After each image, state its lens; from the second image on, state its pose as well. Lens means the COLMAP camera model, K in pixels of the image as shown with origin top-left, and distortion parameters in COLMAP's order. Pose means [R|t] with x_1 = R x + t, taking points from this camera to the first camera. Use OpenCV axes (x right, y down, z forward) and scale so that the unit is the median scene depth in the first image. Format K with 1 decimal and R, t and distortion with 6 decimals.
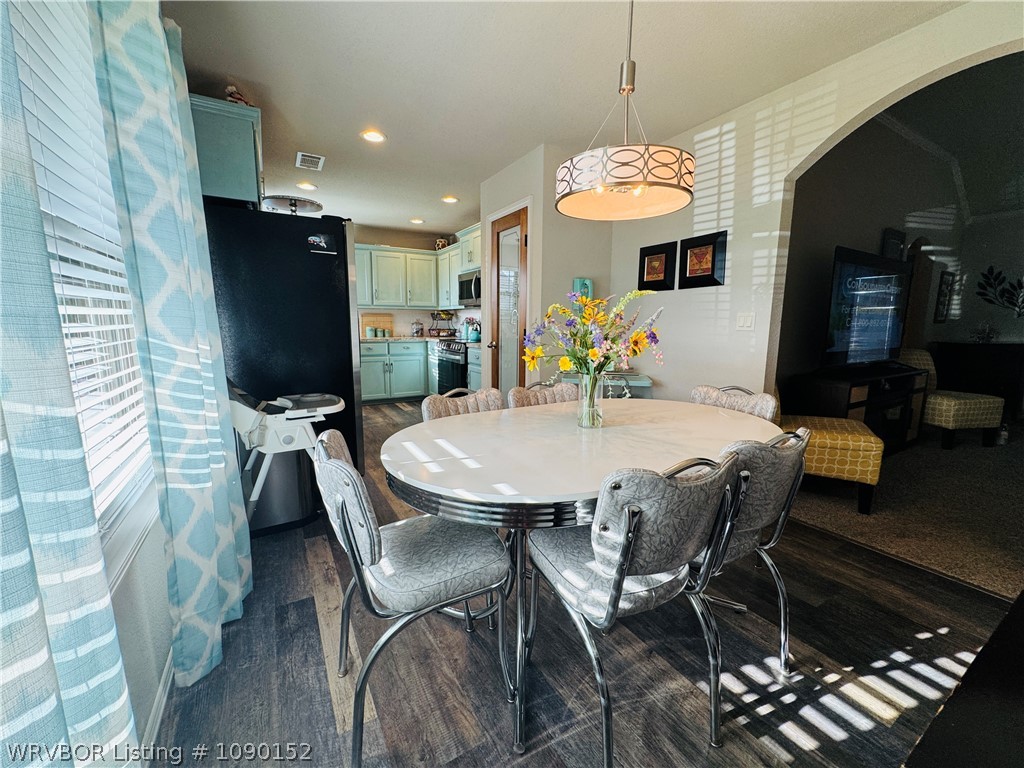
lens RADIAL K [[410.9, 0, 513.5], [0, 410.9, 381.8], [0, 0, 1]] dist [-0.000725, 0.000210]
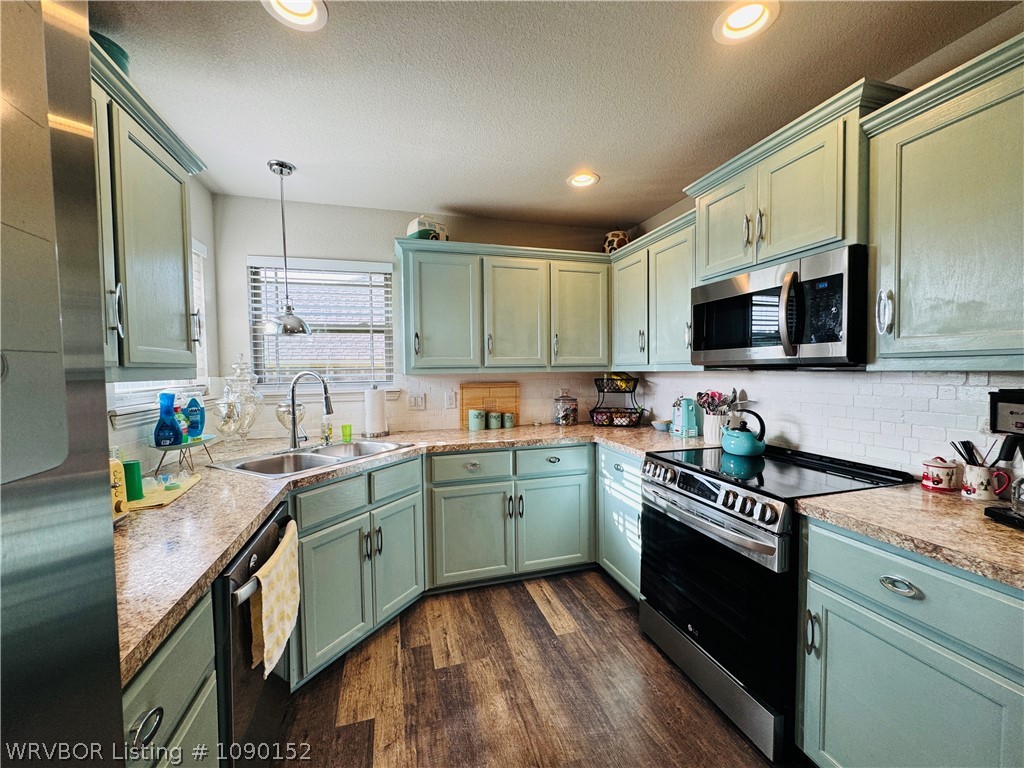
lens RADIAL K [[410.9, 0, 509.8], [0, 410.9, 384.6], [0, 0, 1]] dist [-0.000725, 0.000210]
pose [[0.968882, -0.010163, -0.247313, -0.189212], [-0.016482, 0.994290, -0.105431, -0.113243], [0.246973, 0.106227, 0.963182, 0.534196]]
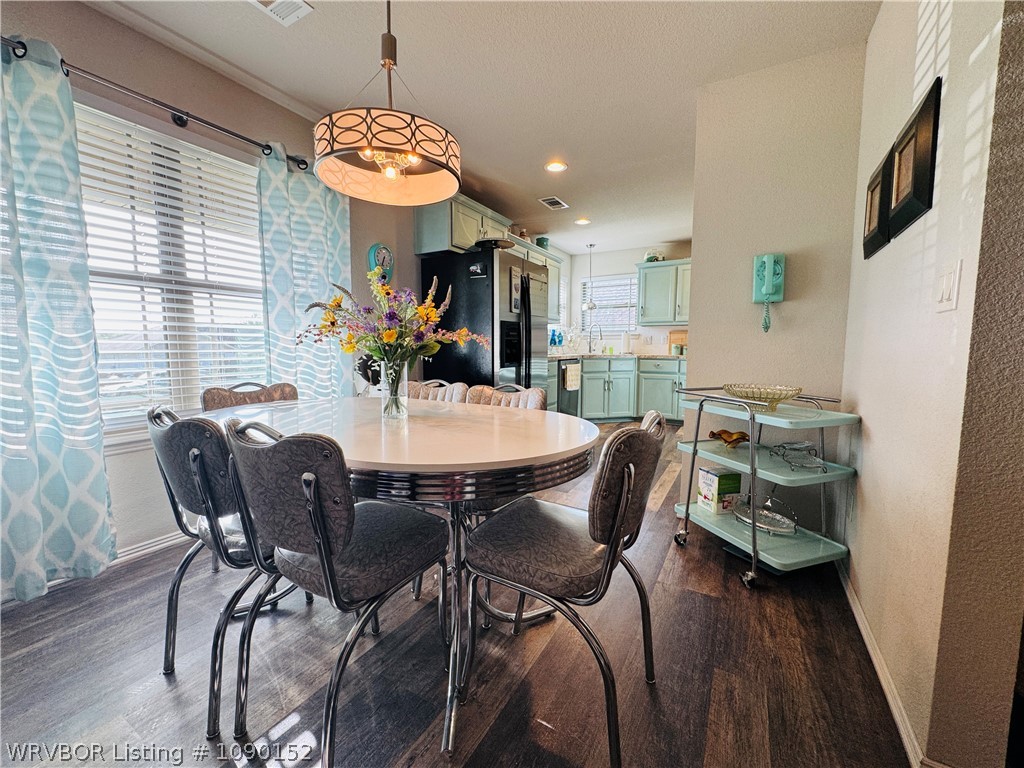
lens RADIAL K [[410.9, 0, 509.7], [0, 410.9, 382.6], [0, 0, 1]] dist [-0.000725, 0.000210]
pose [[0.487978, 0.071041, -0.869960, 0.307650], [-0.128381, 0.991684, 0.008969, -0.003407], [0.863363, 0.107310, 0.493040, 0.200212]]
